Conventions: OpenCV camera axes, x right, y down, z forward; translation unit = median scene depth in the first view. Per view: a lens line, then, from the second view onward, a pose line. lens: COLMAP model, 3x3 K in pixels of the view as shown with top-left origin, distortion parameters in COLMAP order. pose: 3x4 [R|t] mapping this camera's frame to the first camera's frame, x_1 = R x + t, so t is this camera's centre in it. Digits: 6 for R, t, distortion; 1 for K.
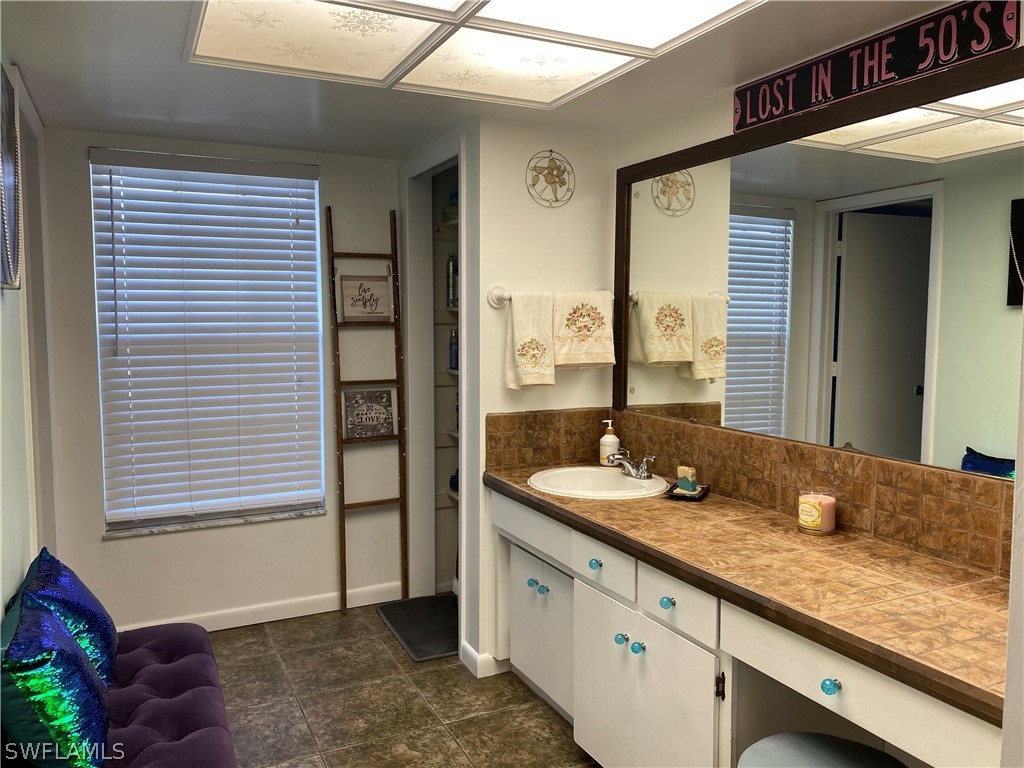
lens RADIAL K [[771.3, 0, 512.0], [0, 771.3, 384.0], [0, 0, 1]] dist [0.017599, -0.005328]
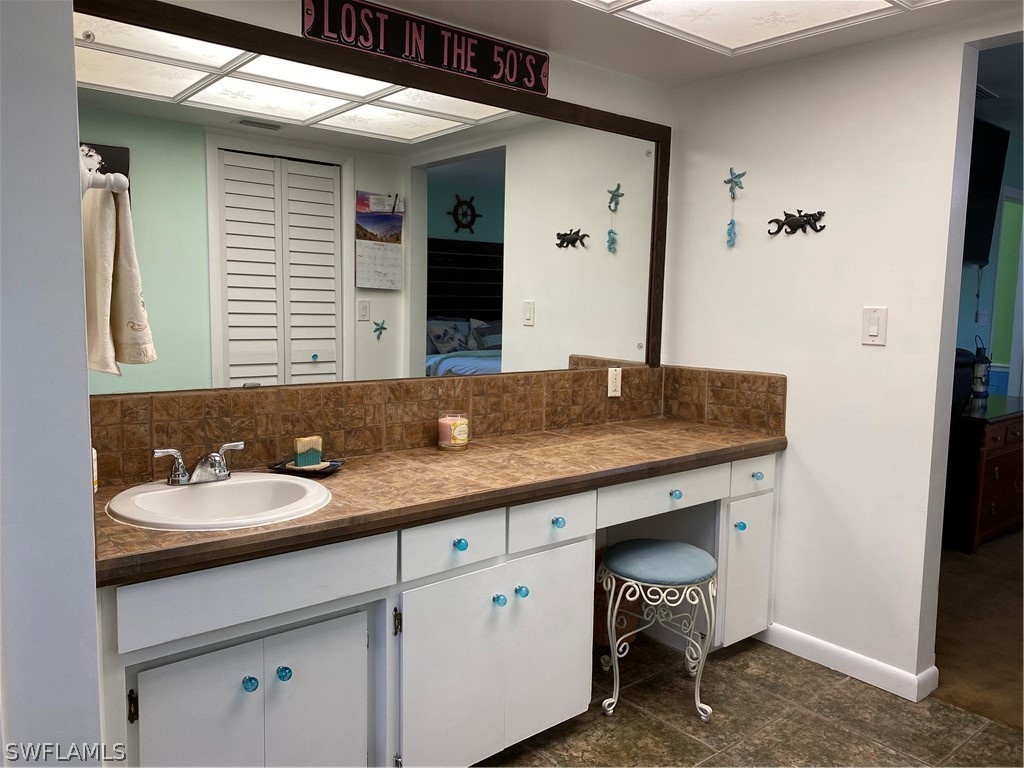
lens RADIAL K [[771.3, 0, 512.0], [0, 771.3, 384.0], [0, 0, 1]] dist [0.017599, -0.005328]
pose [[-0.226065, -0.109337, 0.967957, -0.748544], [0.063519, 0.989912, 0.126651, -0.046494], [-0.972039, 0.090115, -0.216839, 1.183525]]
